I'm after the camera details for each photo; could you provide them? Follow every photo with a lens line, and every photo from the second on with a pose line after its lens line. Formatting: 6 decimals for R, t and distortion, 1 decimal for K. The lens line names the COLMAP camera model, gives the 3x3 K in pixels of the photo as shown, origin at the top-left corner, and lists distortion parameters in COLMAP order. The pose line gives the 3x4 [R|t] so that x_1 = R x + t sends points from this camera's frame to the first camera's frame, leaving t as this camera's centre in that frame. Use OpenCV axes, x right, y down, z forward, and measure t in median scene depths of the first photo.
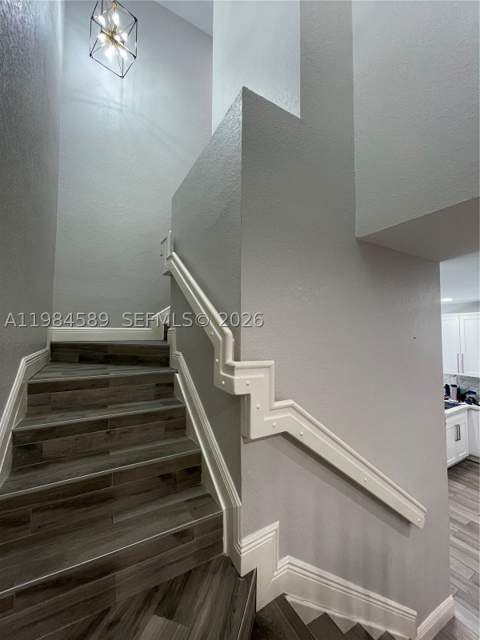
lens RADIAL K [[259.7, 0, 242.2], [0, 259.7, 319.1], [0, 0, 1]] dist [-0.002479, 0.000930]
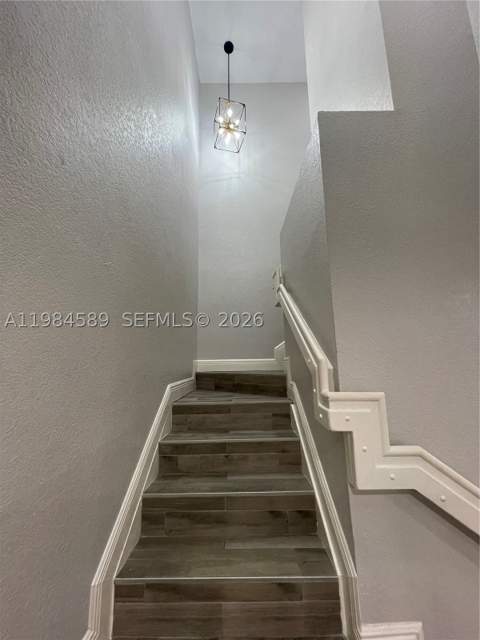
lens RADIAL K [[259.7, 0, 240.9], [0, 259.7, 318.7], [0, 0, 1]] dist [-0.002479, 0.000930]
pose [[0.862604, -0.107768, -0.494267, 0.153937], [0.047942, 0.990063, -0.132200, 0.017221], [0.503603, 0.090340, 0.859199, 0.055575]]
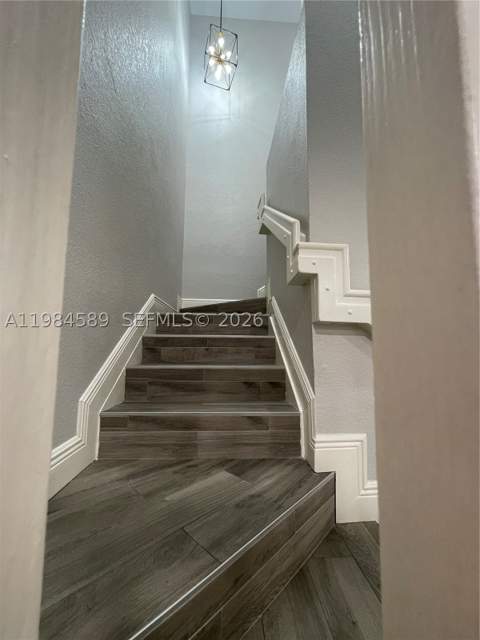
lens RADIAL K [[259.7, 0, 241.7], [0, 259.7, 320.4], [0, 0, 1]] dist [-0.002479, 0.000930]
pose [[0.890231, -0.046809, -0.453098, 0.179867], [0.020070, 0.997771, -0.063647, 0.449759], [0.455067, 0.047567, 0.889186, 0.038466]]
